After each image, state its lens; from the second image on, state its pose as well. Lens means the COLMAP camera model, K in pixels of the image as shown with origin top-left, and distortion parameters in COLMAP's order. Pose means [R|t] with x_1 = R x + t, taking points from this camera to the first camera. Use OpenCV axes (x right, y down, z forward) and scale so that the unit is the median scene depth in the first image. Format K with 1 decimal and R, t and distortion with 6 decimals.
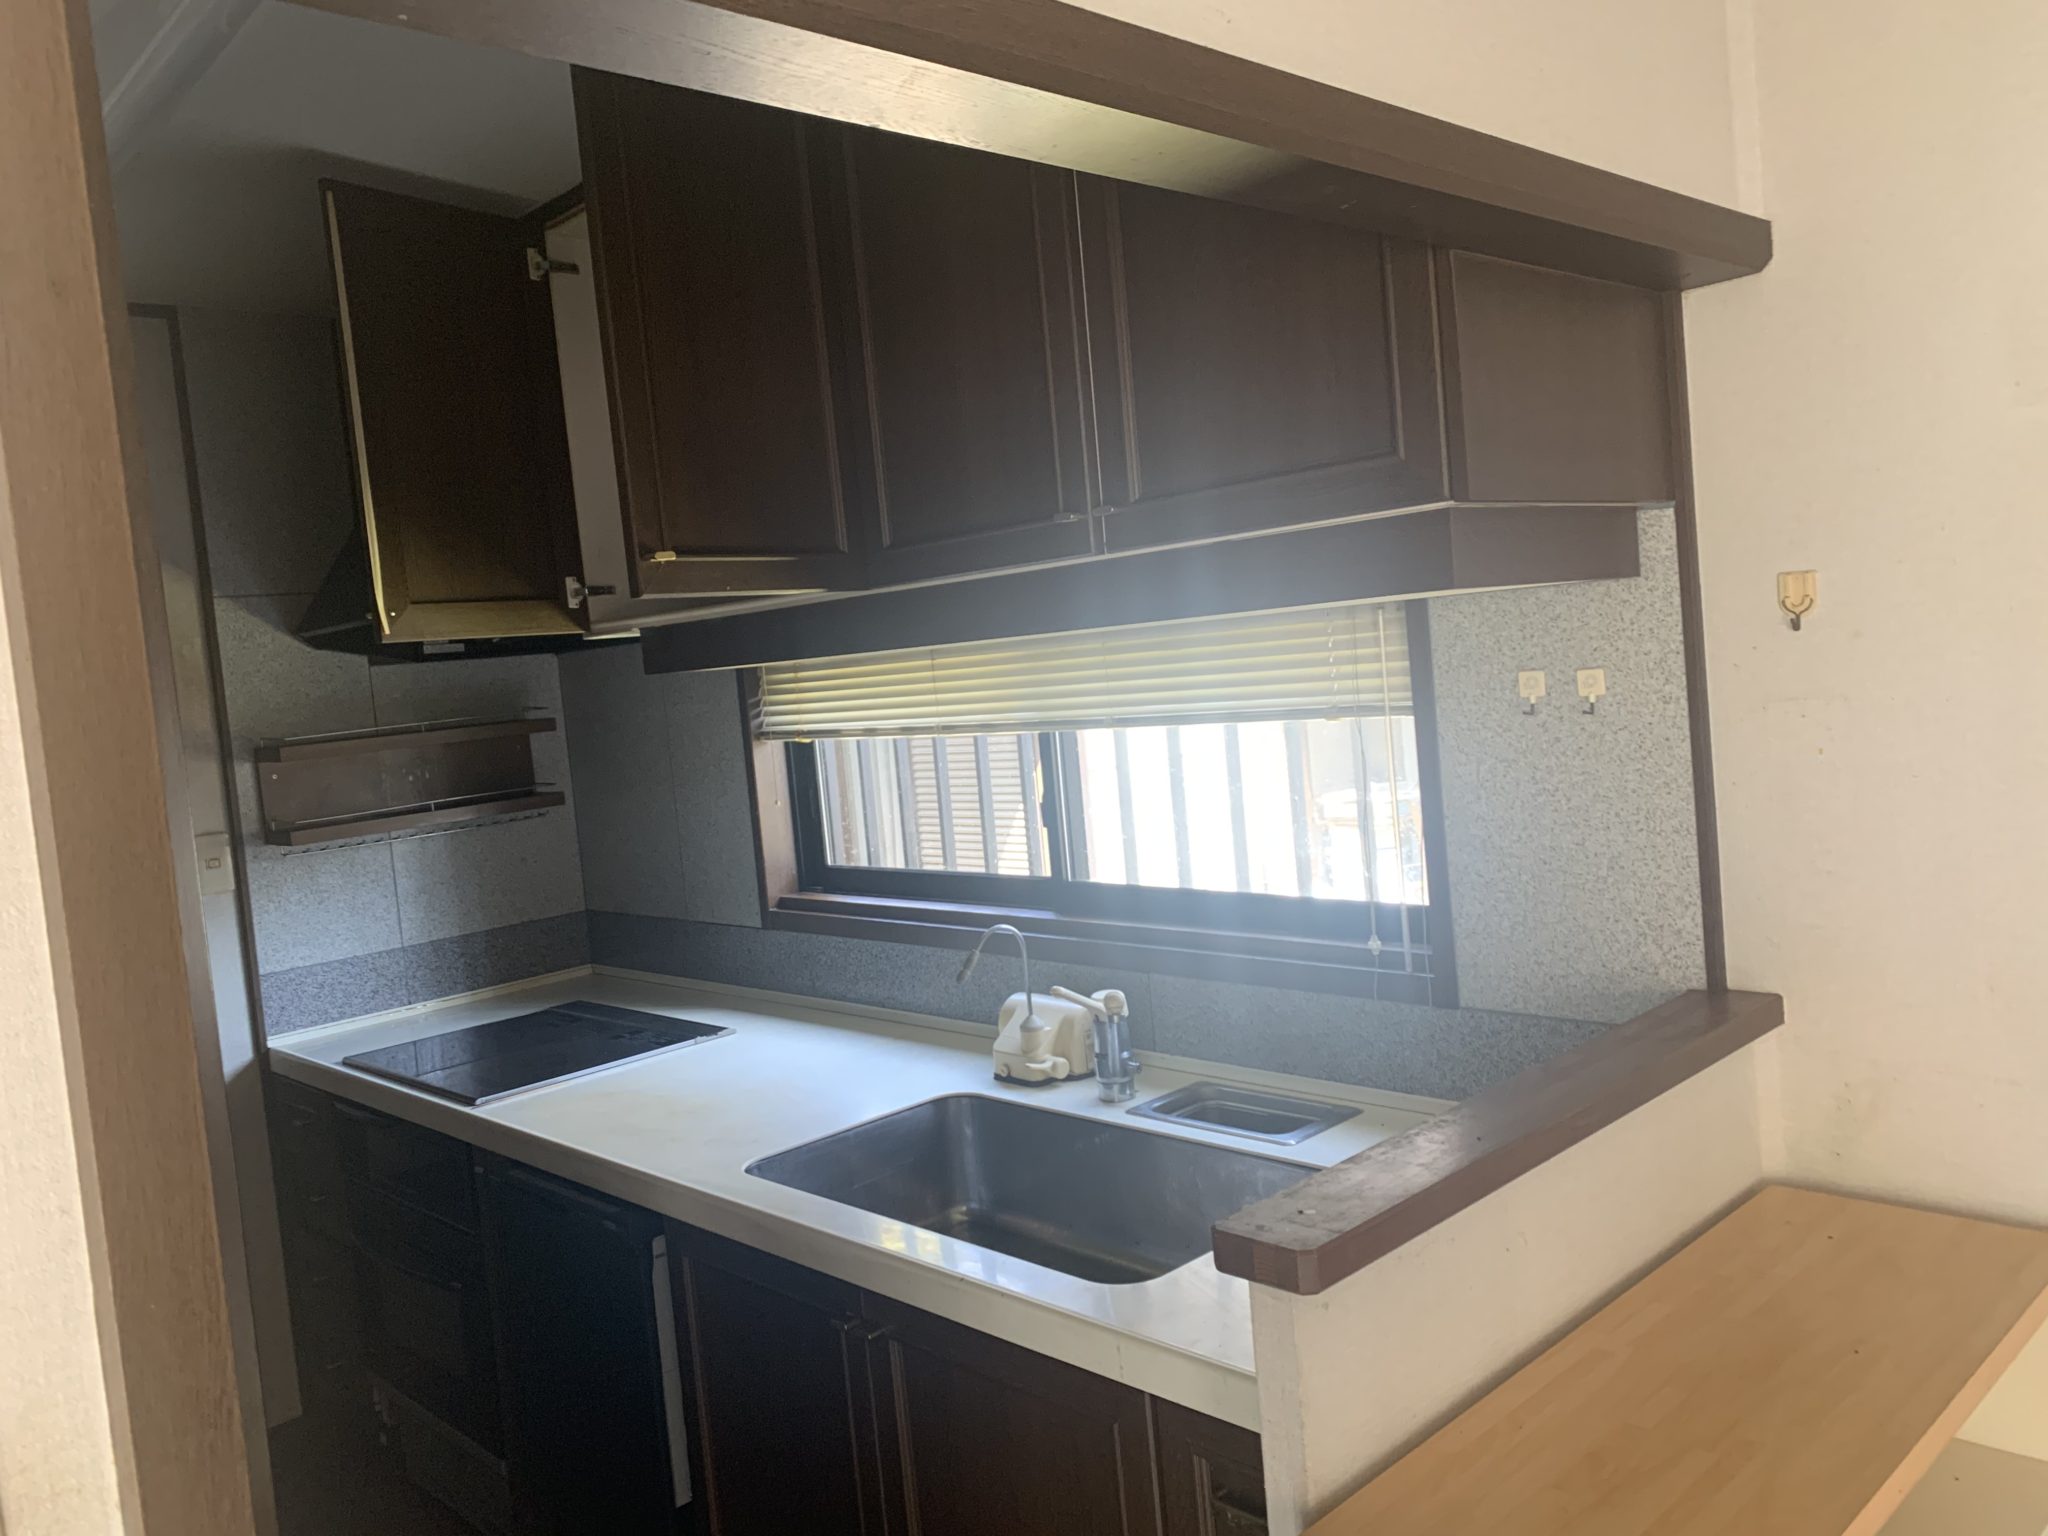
lens RADIAL K [[1563.0, 0, 1020.0], [0, 1563.0, 751.6], [0, 0, 1]] dist [0.015096, 0.003579]
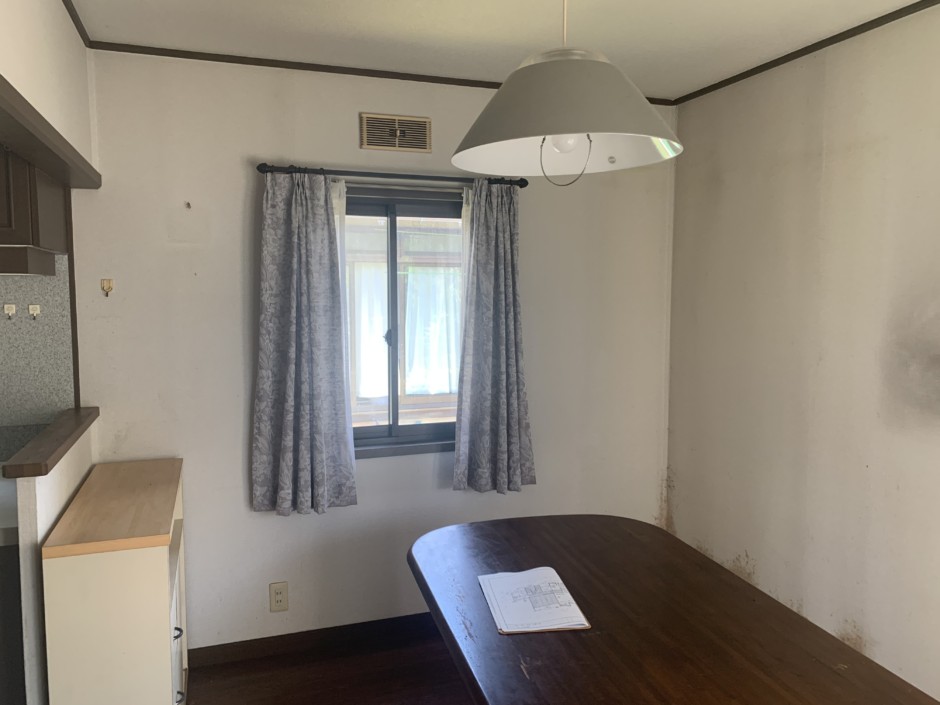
lens RADIAL K [[717.4, 0, 468.7], [0, 717.4, 350.5], [0, 0, 1]] dist [0.015096, 0.003579]
pose [[0.395913, 0.011145, 0.918221, -0.588321], [0.018811, 0.999618, -0.020244, 0.080301], [-0.918095, 0.025288, 0.395552, -0.311416]]
